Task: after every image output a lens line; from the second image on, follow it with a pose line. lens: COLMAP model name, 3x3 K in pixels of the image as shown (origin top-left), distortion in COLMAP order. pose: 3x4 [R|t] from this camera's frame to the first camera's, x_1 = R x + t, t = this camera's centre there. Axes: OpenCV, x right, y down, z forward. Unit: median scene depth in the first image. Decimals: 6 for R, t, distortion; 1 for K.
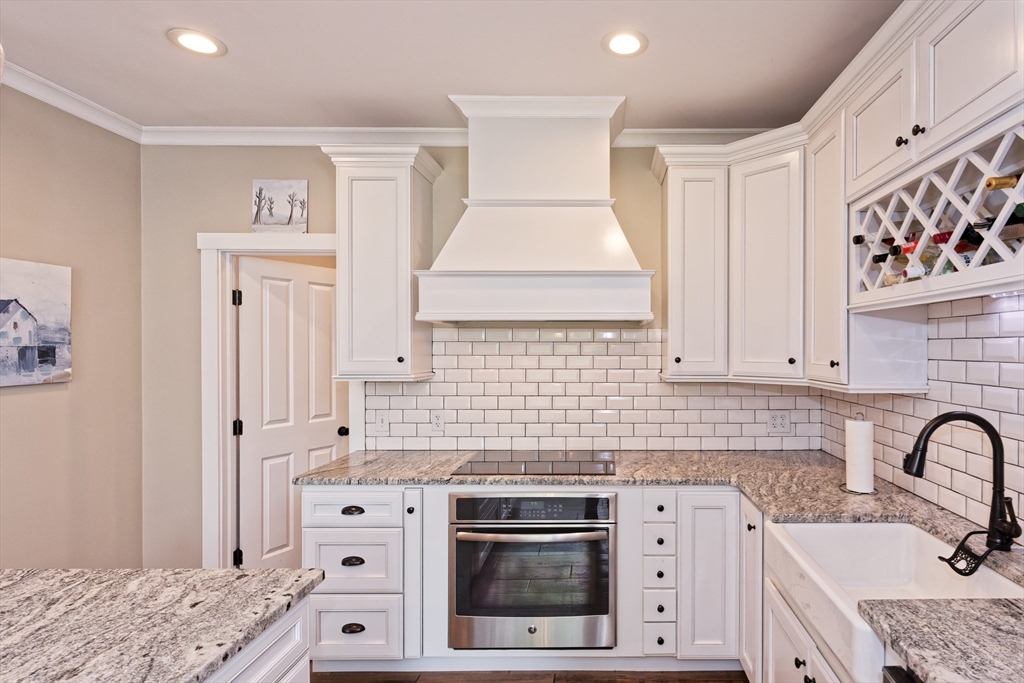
lens RADIAL K [[536.7, 0, 604.1], [0, 536.7, 348.6], [0, 0, 1]] dist [0.000992, 0.000009]
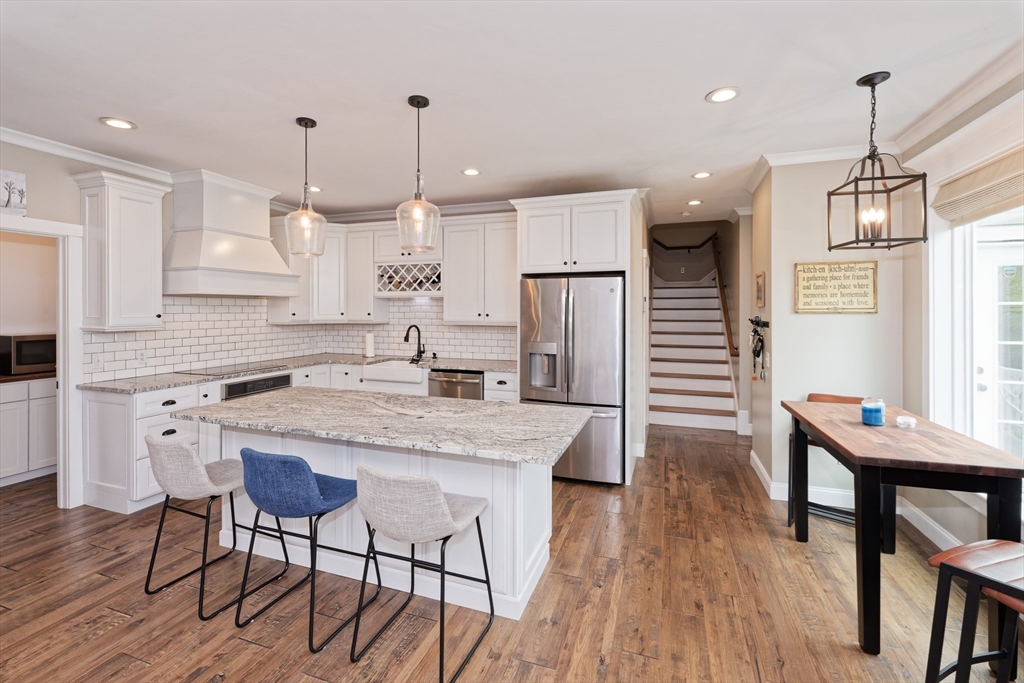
lens RADIAL K [[446.3, 0, 514.8], [0, 446.3, 309.2], [0, 0, 1]] dist [0.000325, -0.000028]
pose [[0.320958, 0.000923, 0.947093, -1.305883], [0.003908, 0.999990, -0.002299, 0.006840], [-0.947085, 0.004439, 0.320952, -0.454970]]
